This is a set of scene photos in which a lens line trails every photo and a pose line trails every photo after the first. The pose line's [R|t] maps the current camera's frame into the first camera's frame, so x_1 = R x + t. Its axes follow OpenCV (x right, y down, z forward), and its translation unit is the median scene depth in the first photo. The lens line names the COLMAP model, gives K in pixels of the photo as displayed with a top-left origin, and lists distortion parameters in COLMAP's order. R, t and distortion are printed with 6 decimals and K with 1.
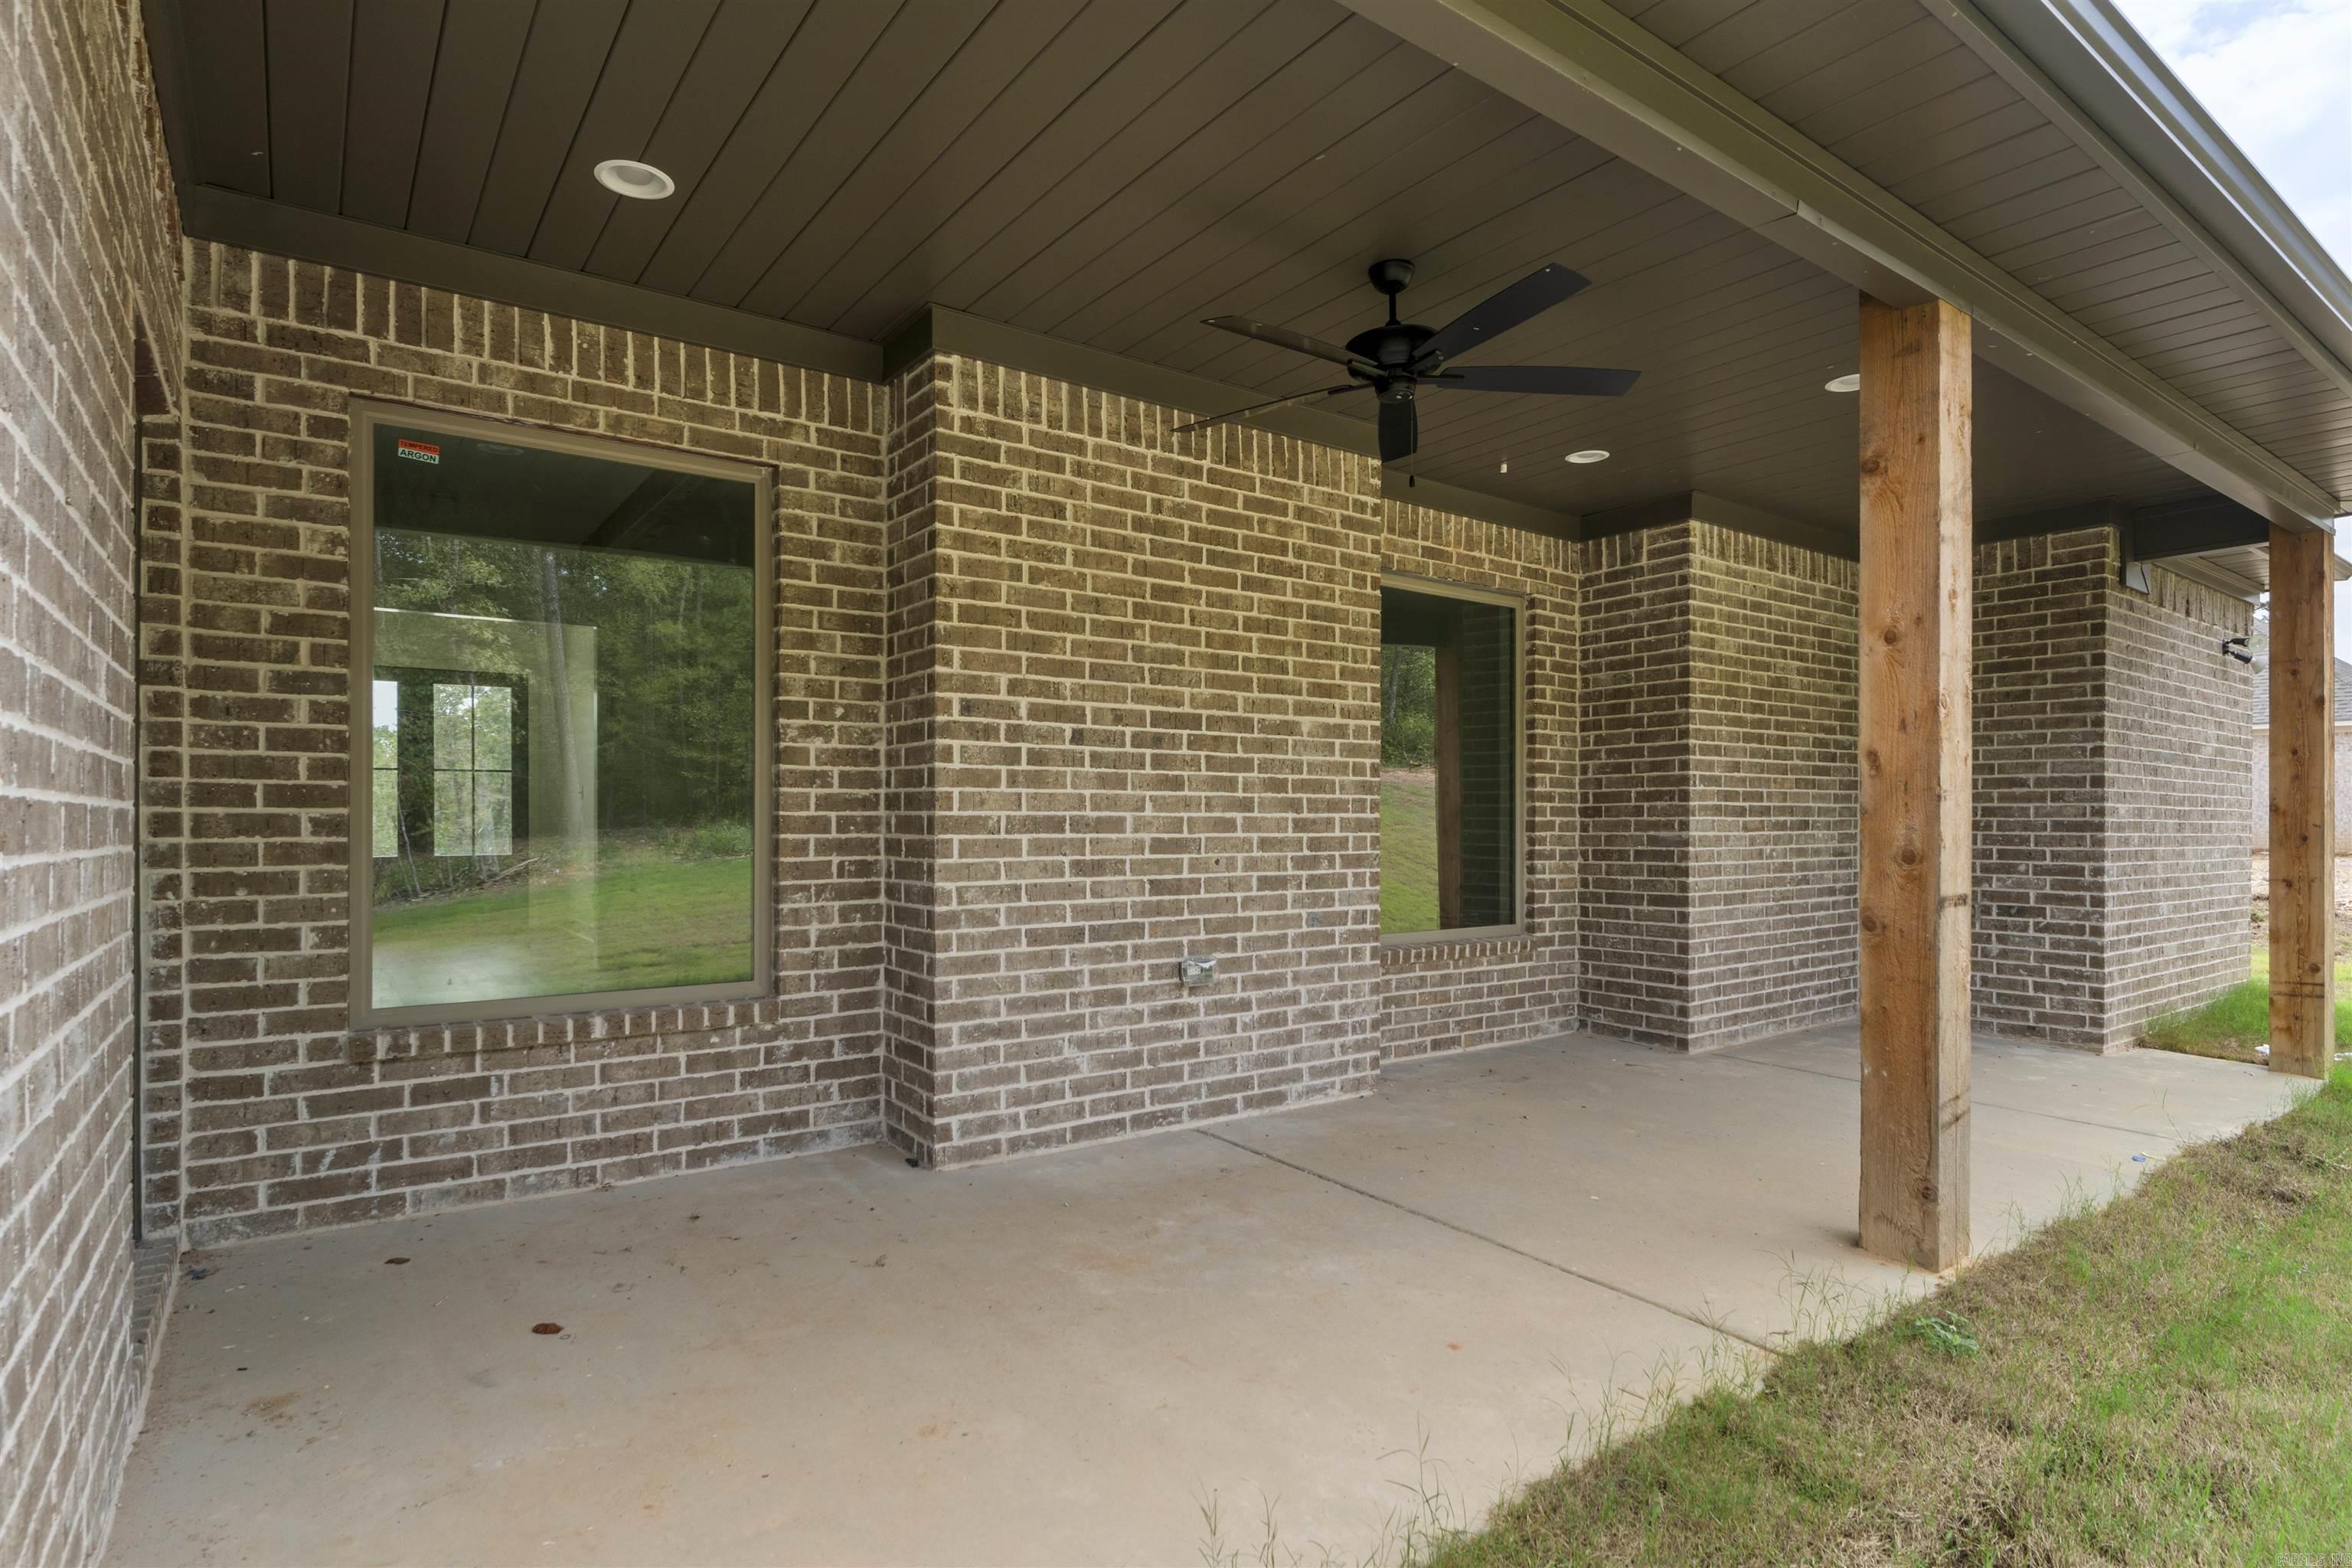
lens RADIAL K [[1197.1, 0, 1172.9], [0, 1197.1, 806.1], [0, 0, 1]] dist [-0.011549, -0.003153]
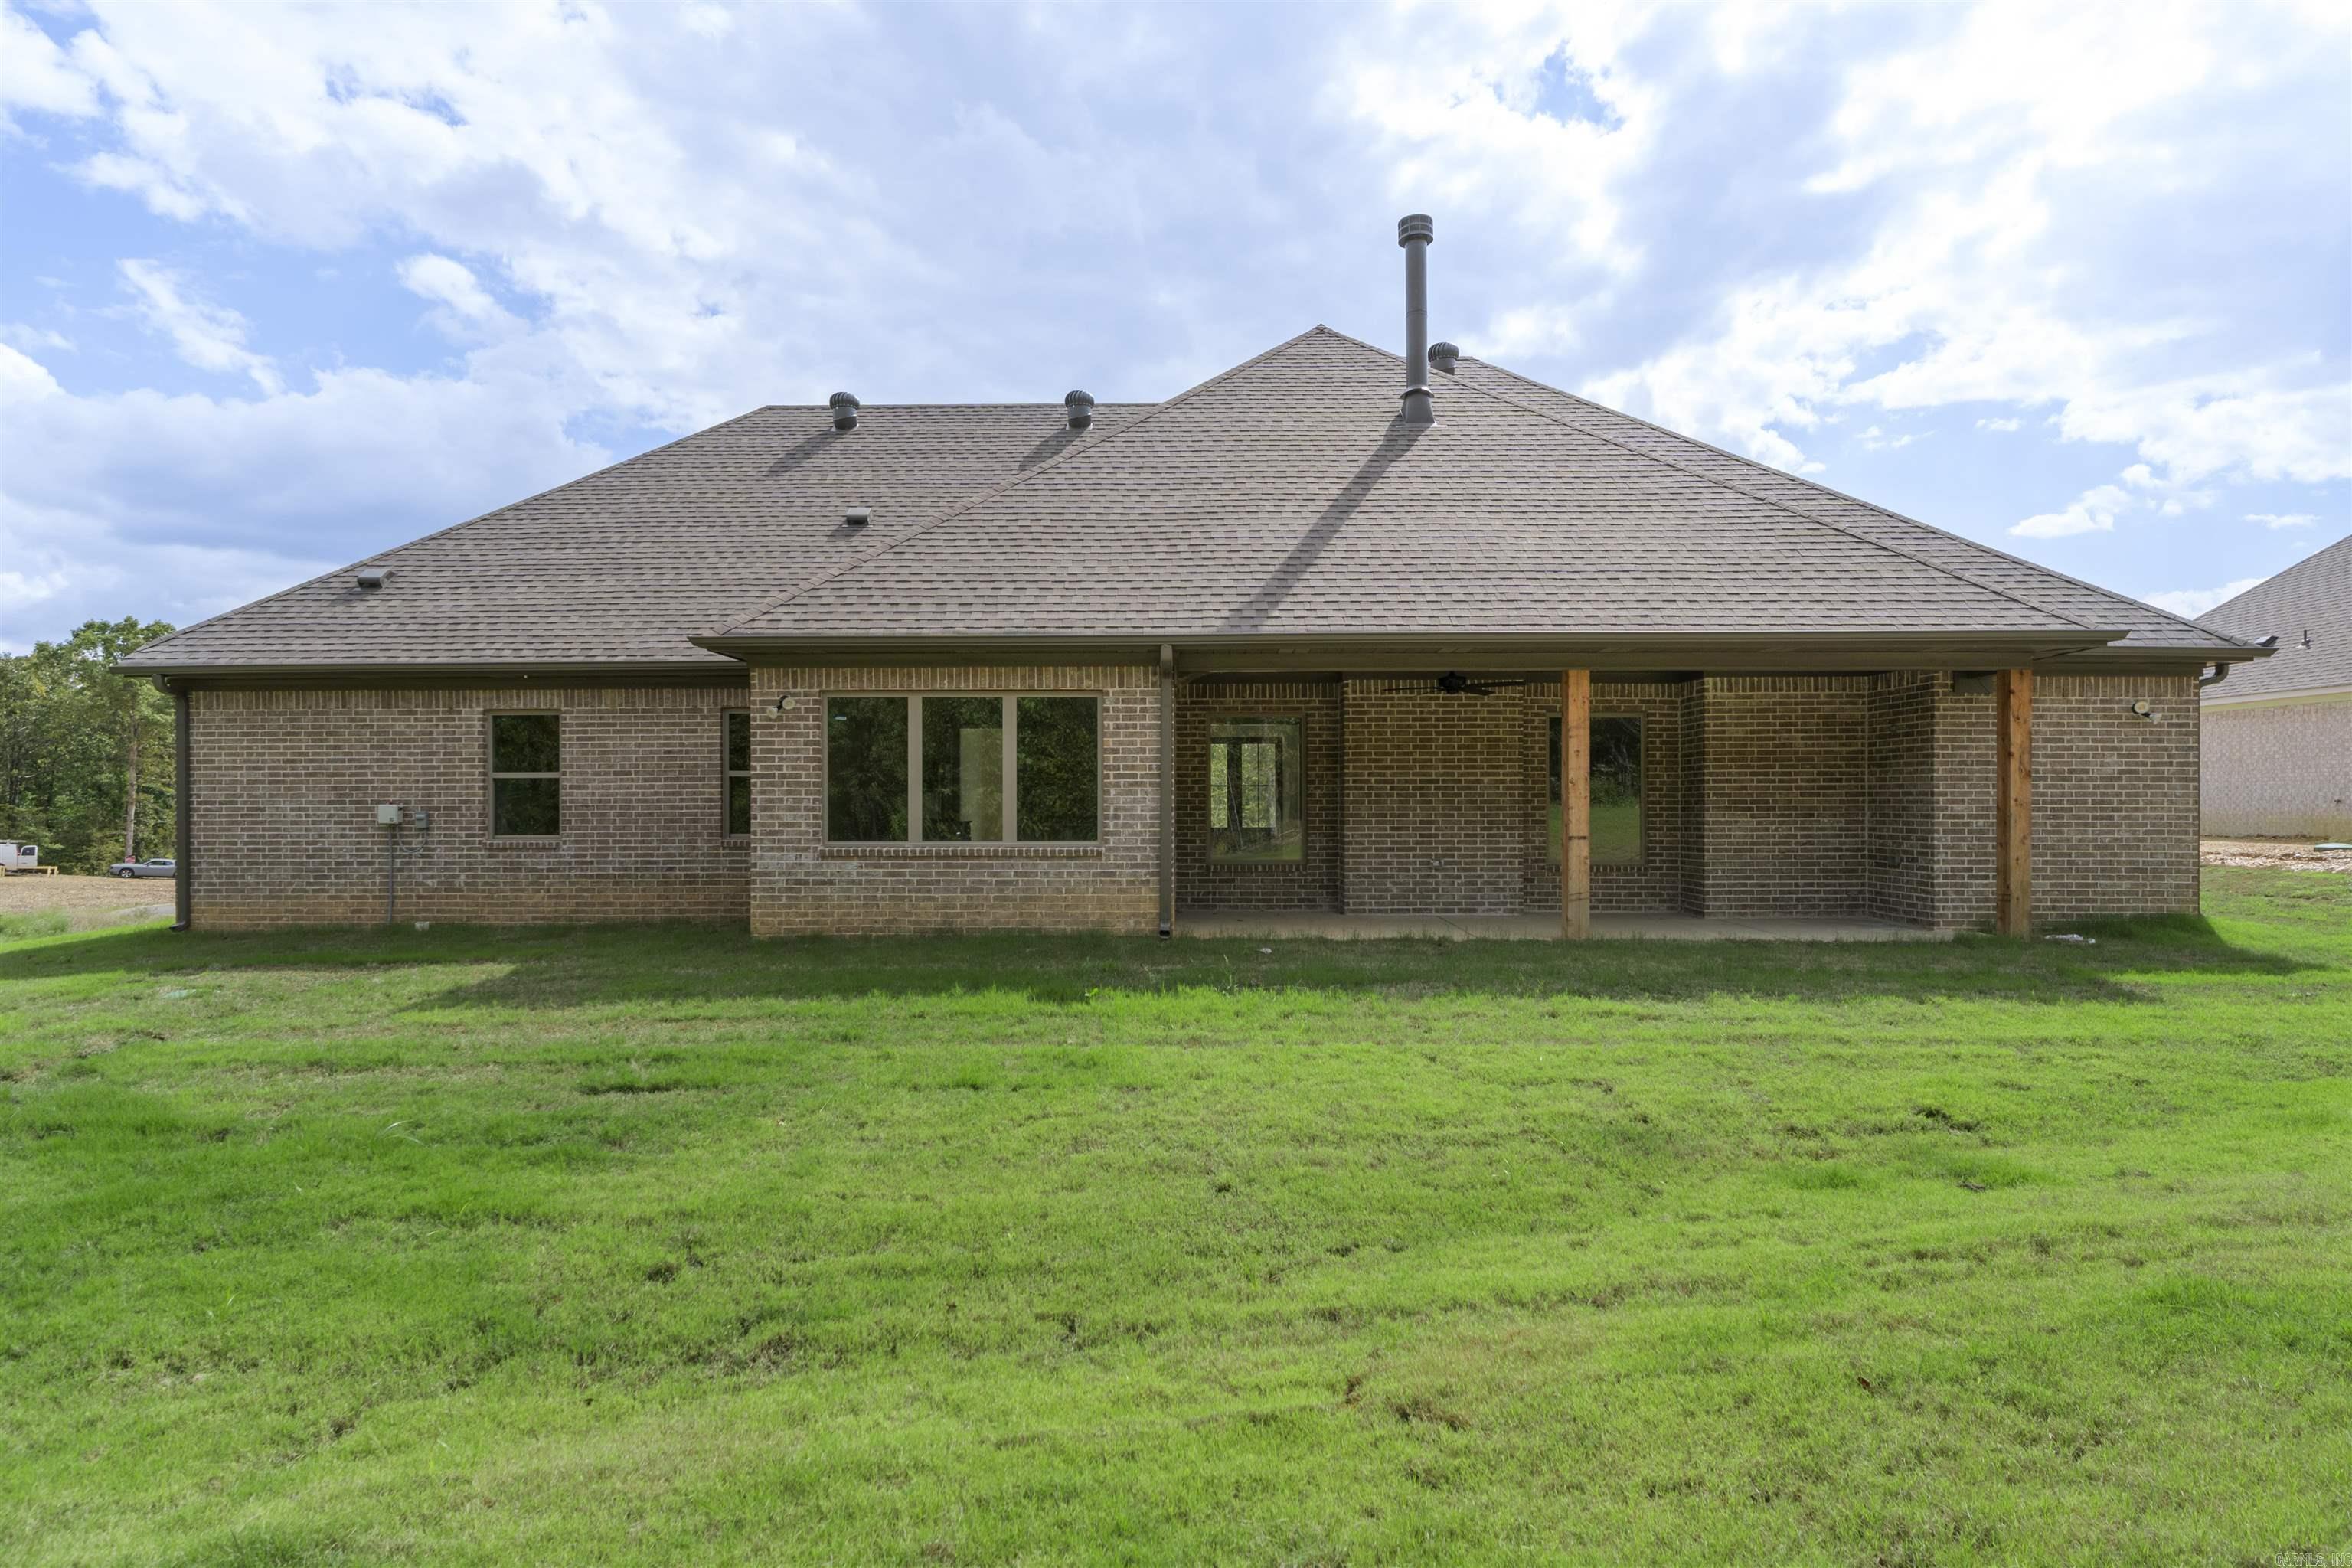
lens RADIAL K [[1197.1, 0, 1183.3], [0, 1197.1, 801.4], [0, 0, 1]] dist [-0.011549, -0.003153]
pose [[0.809438, -0.000944, -0.587204, 0.937695], [0.010169, 0.999871, 0.012410, -0.046938], [0.587117, -0.016017, 0.809344, -1.339640]]
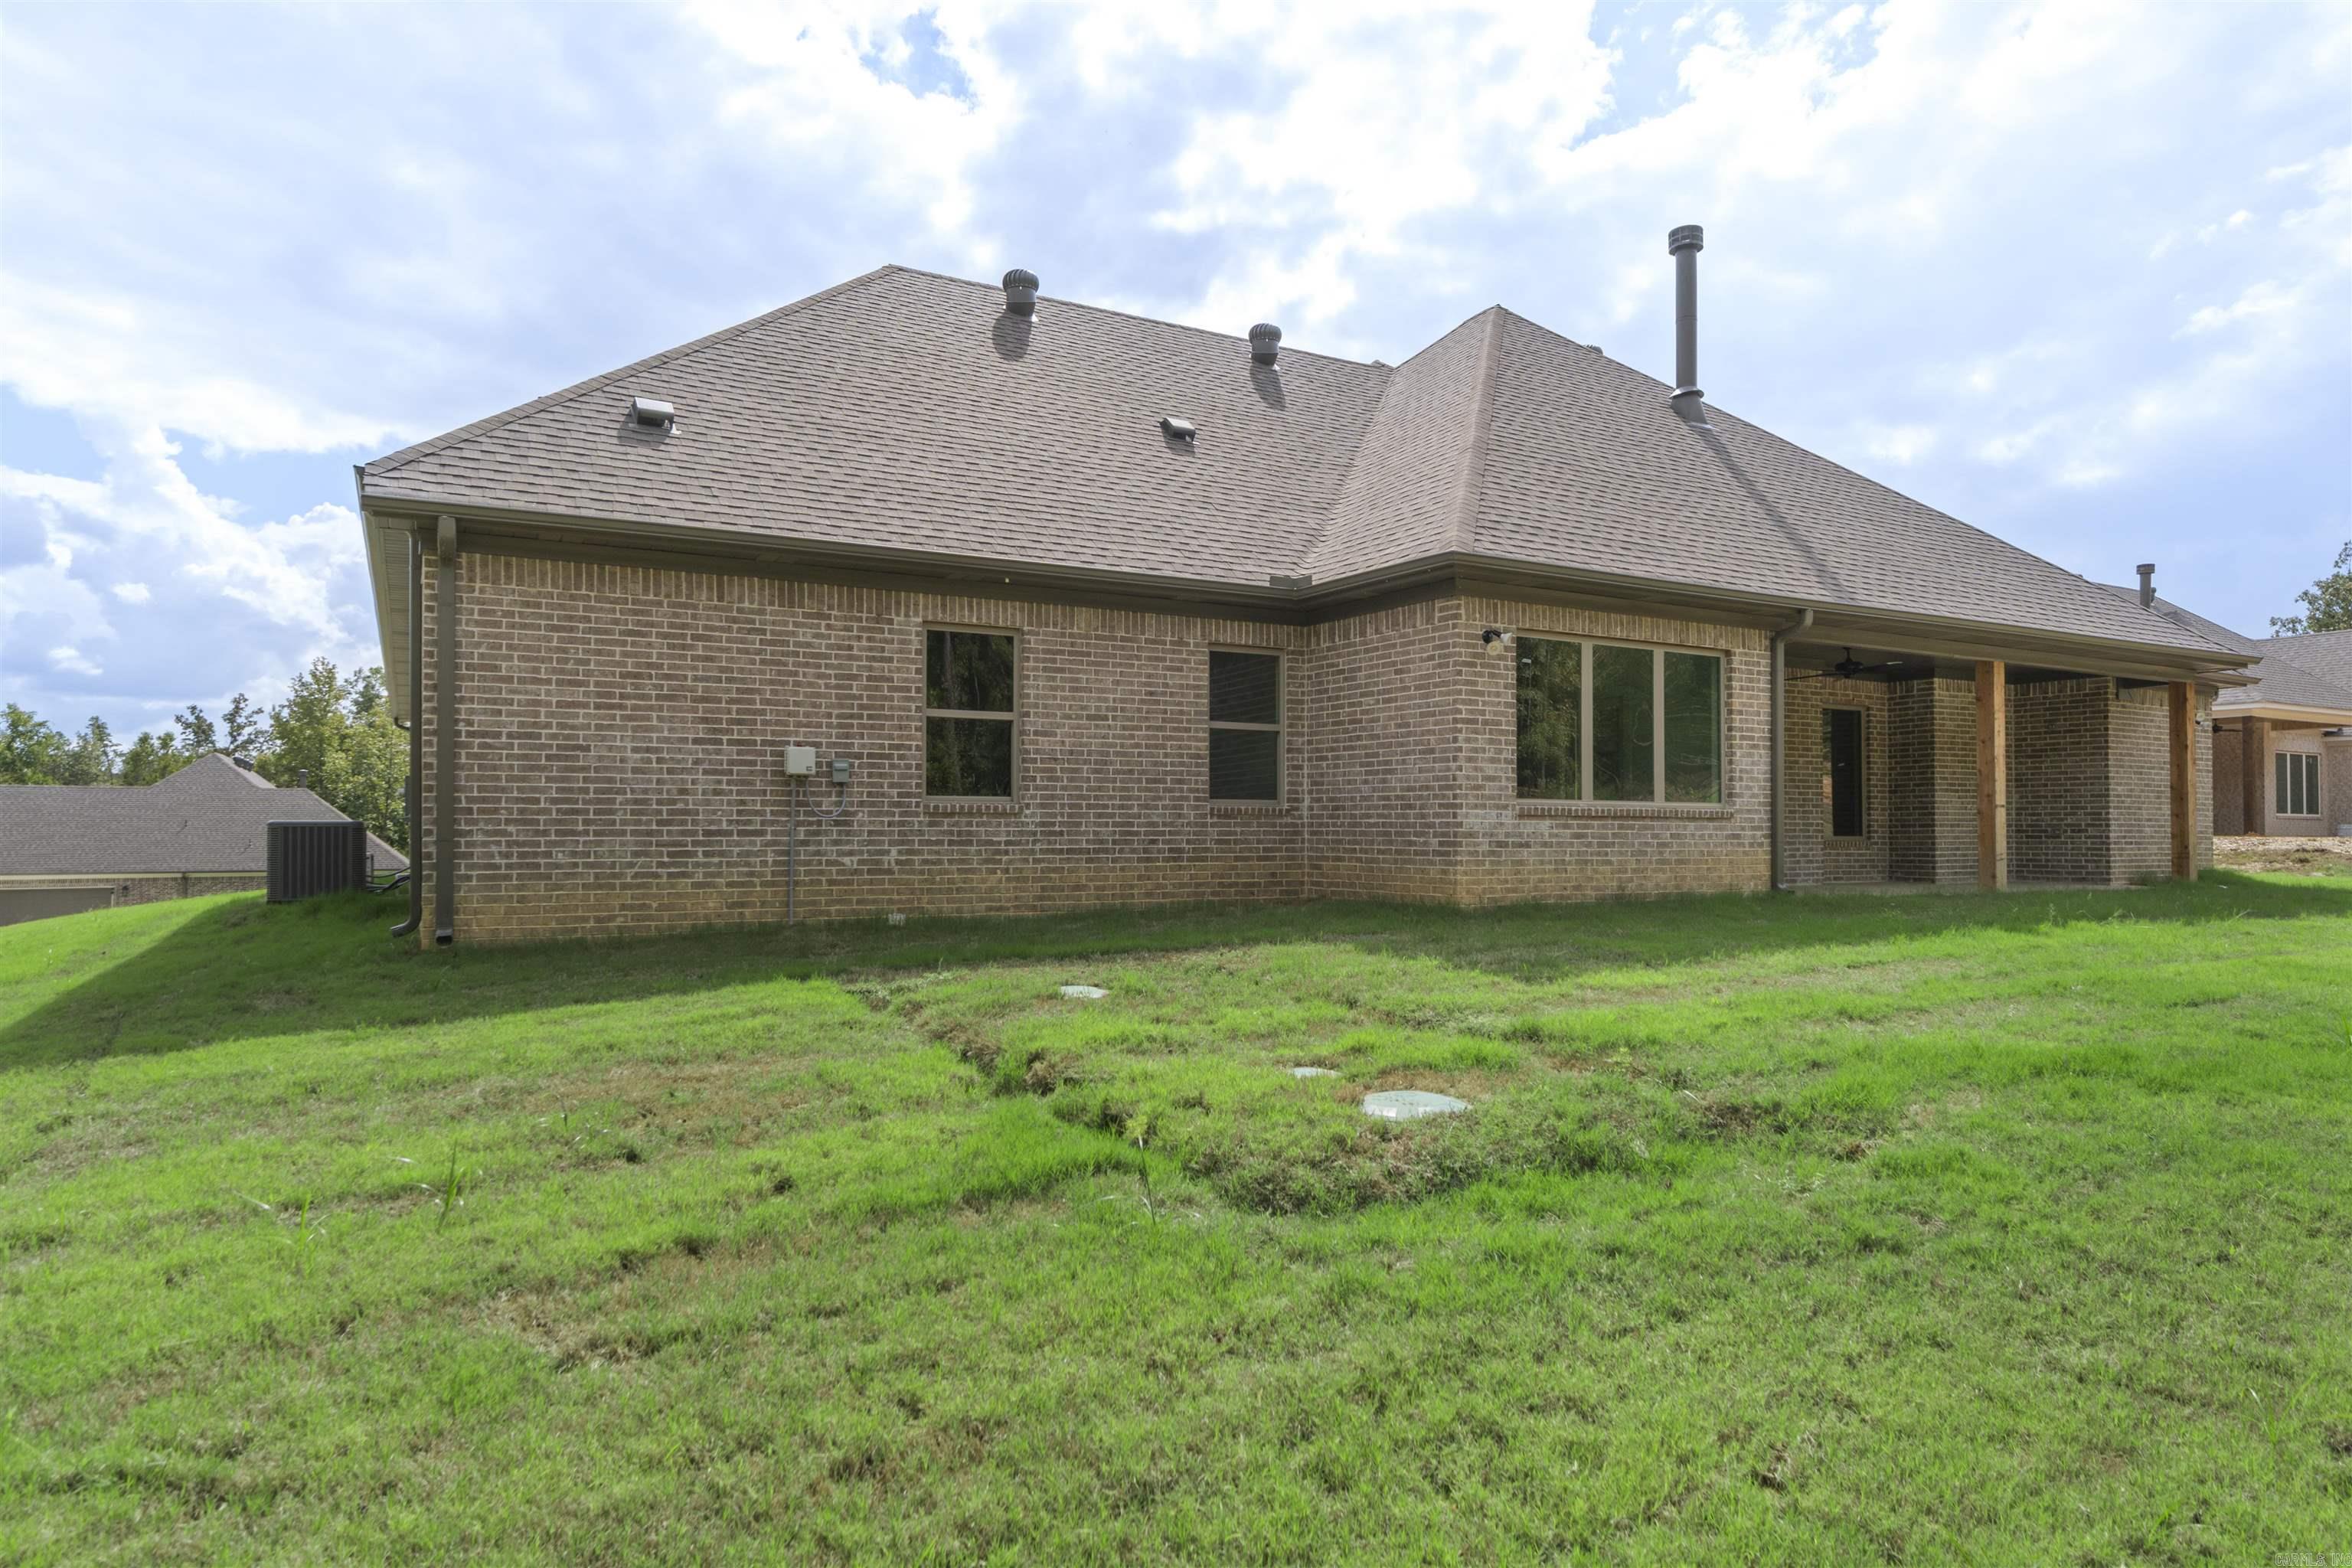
lens RADIAL K [[1369.8, 0, 1172.6], [0, 1369.8, 776.0], [0, 0, 1]] dist [-0.000170, -0.002162]
pose [[0.994675, -0.001173, -0.103050, -0.892219], [-0.001551, 0.999652, -0.026349, 0.052831], [0.103046, 0.026369, 0.994327, -2.091302]]
